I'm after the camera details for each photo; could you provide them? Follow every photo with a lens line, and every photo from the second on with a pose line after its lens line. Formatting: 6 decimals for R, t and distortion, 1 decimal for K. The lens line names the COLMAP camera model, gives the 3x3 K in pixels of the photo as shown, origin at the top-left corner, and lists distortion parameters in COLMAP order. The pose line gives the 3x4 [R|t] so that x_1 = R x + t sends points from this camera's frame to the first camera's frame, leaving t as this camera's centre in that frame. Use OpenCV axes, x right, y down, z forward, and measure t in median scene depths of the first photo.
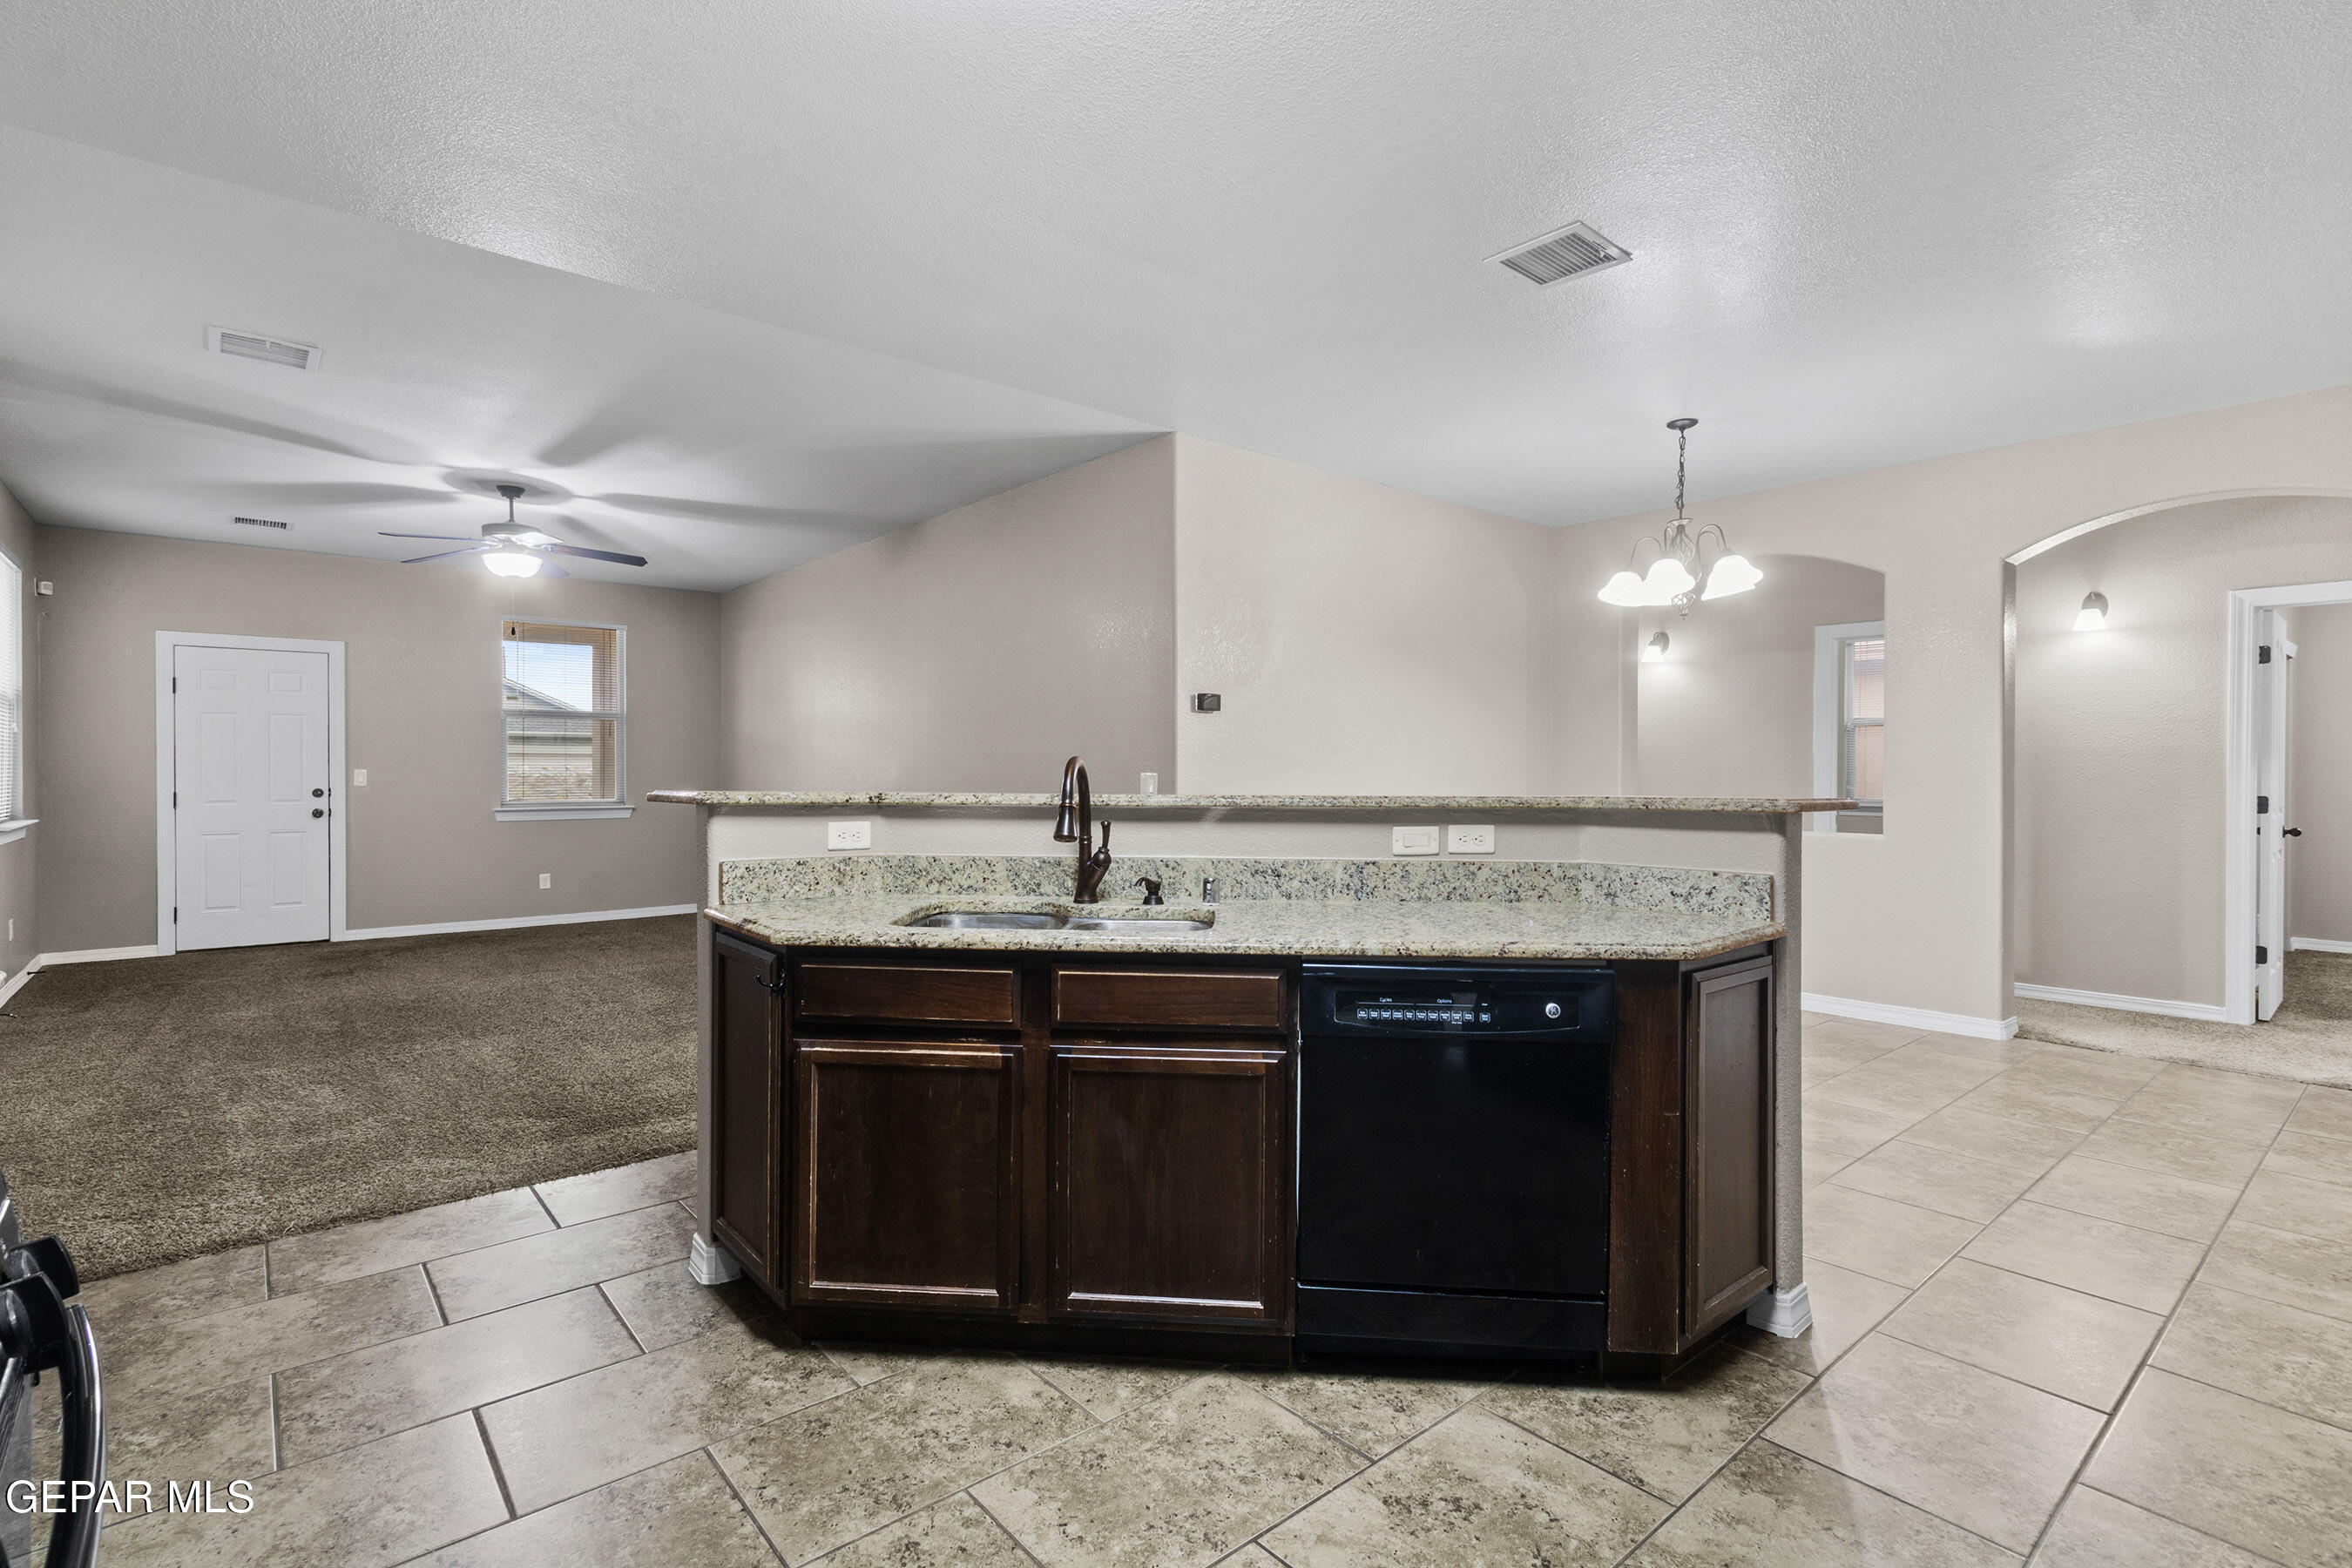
lens RADIAL K [[1093.5, 0, 1159.4], [0, 1093.5, 777.6], [0, 0, 1]] dist [-0.001783, -0.000443]
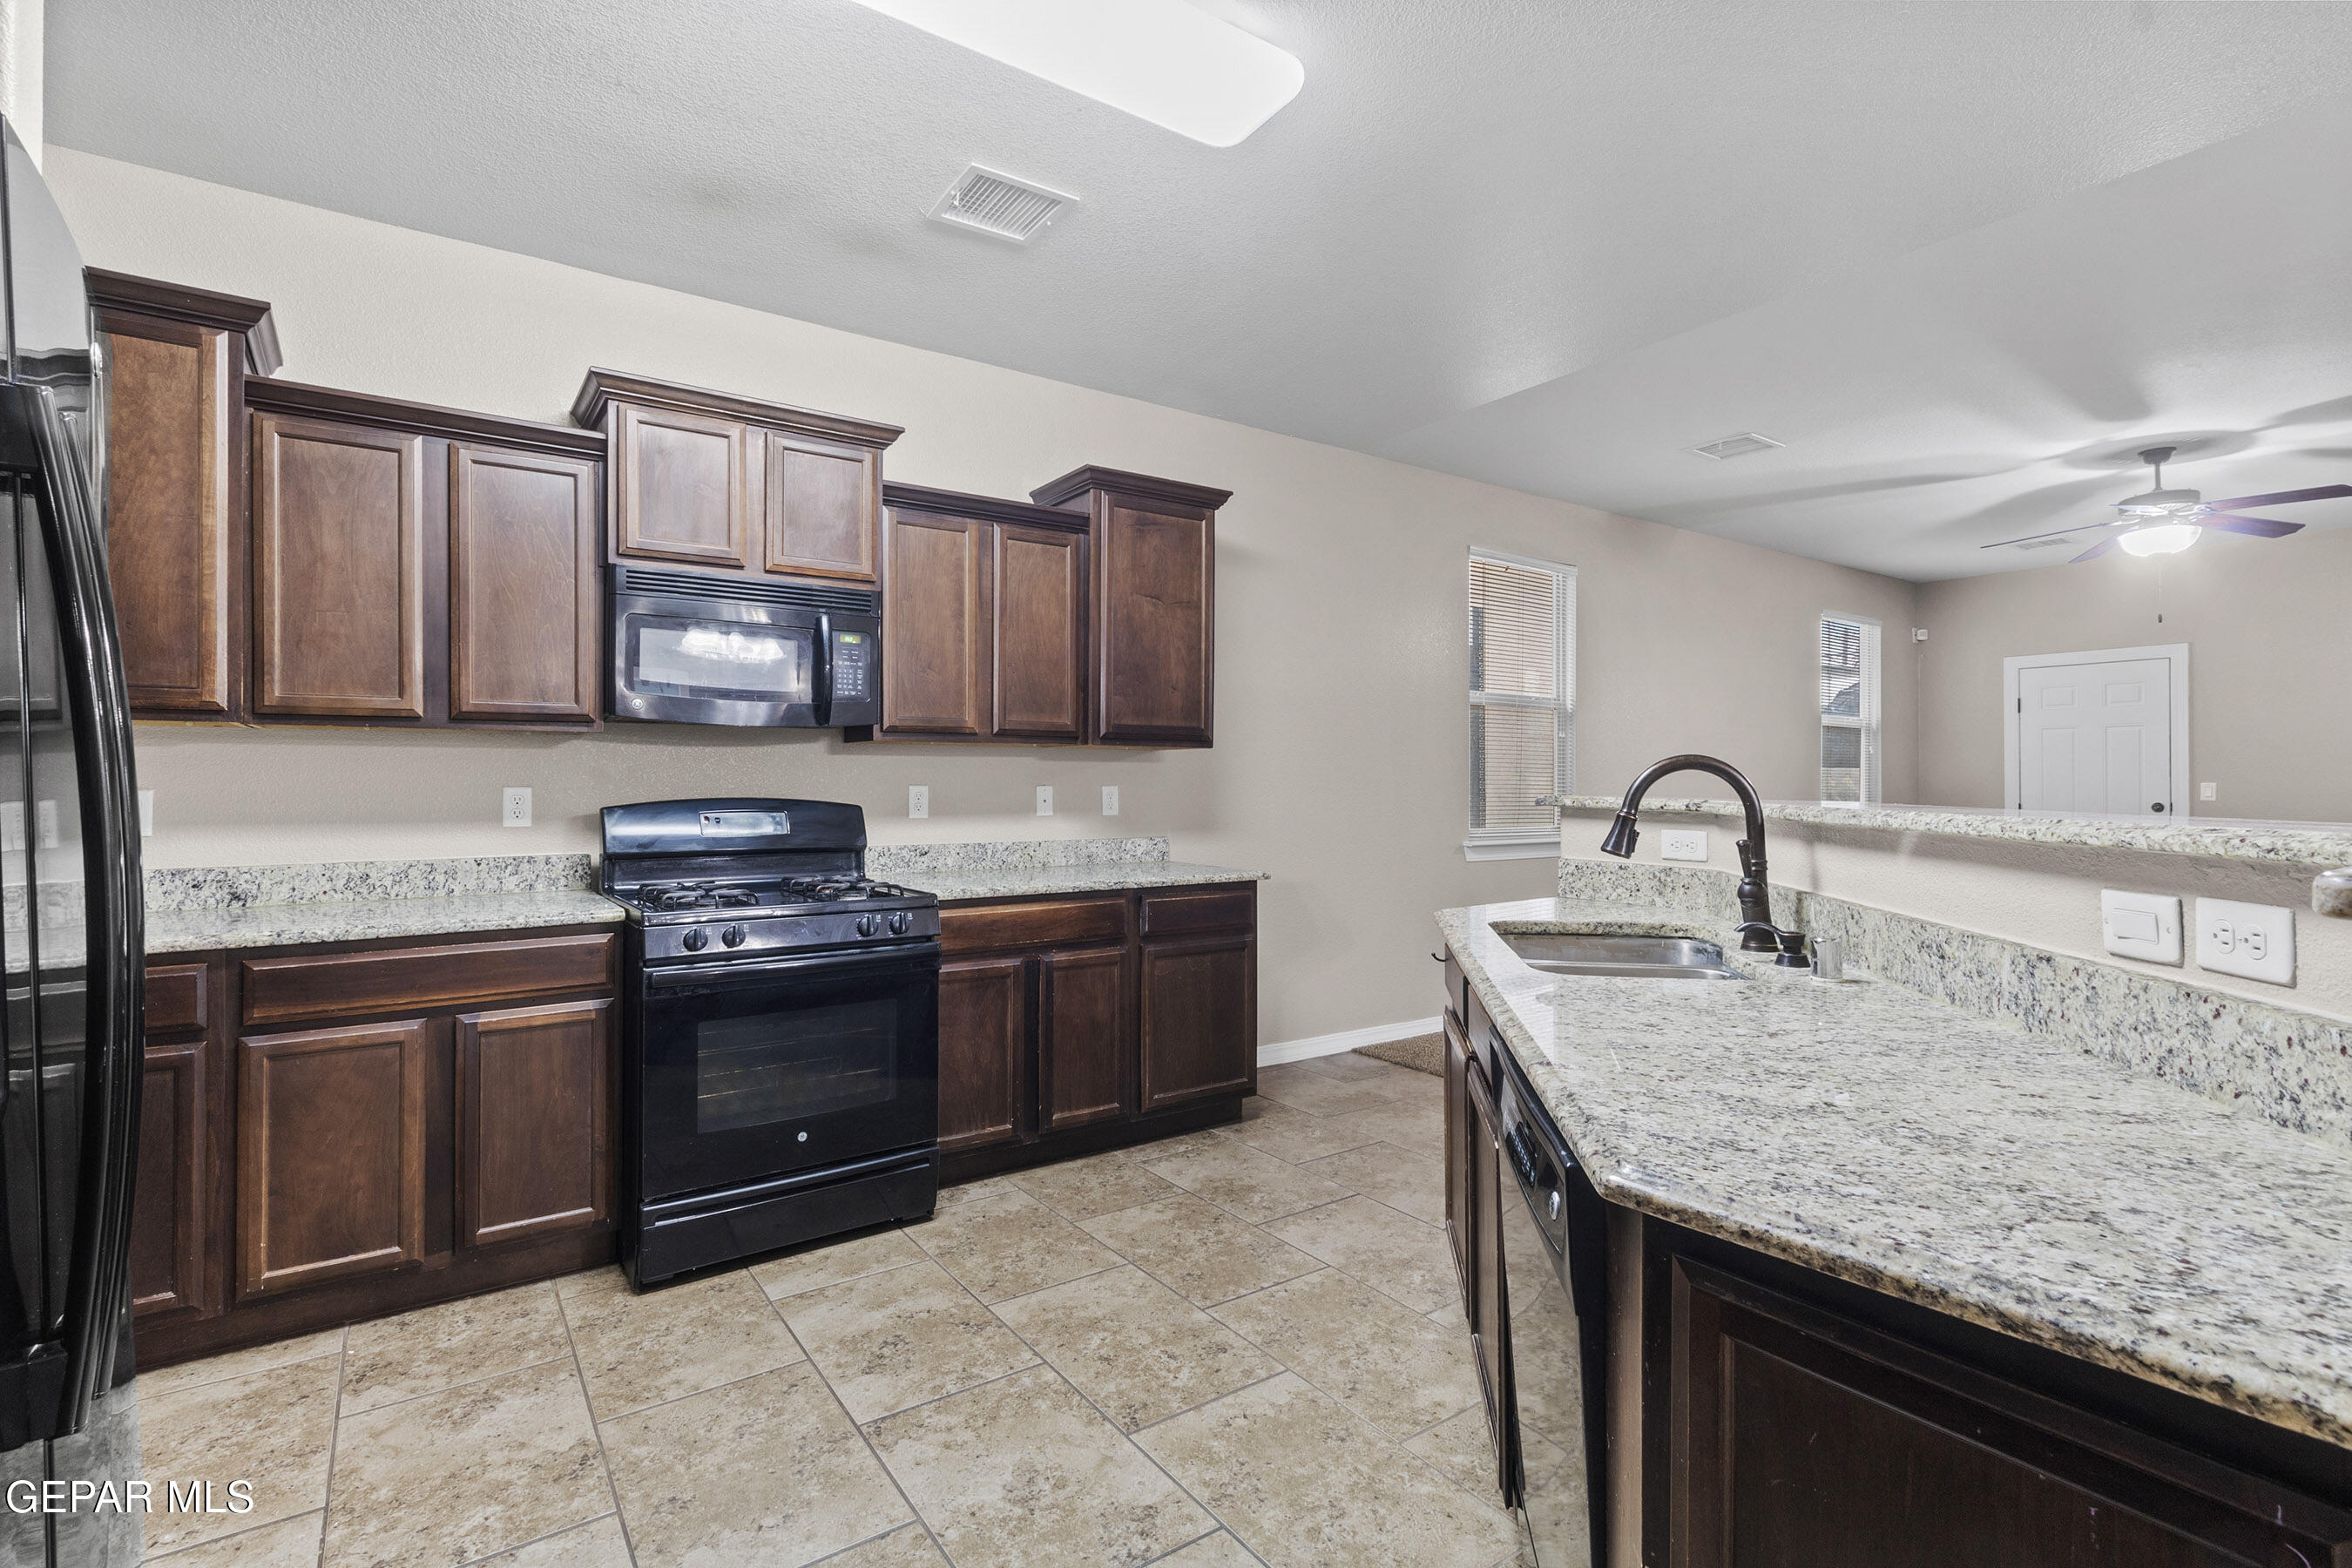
lens RADIAL K [[1093.5, 0, 1161.1], [0, 1093.5, 780.3], [0, 0, 1]] dist [-0.001783, -0.000443]
pose [[-0.100027, -0.005359, -0.994970, 0.712313], [-0.008039, 0.999957, -0.004578, 0.005605], [0.994952, 0.007541, -0.100066, 0.668503]]
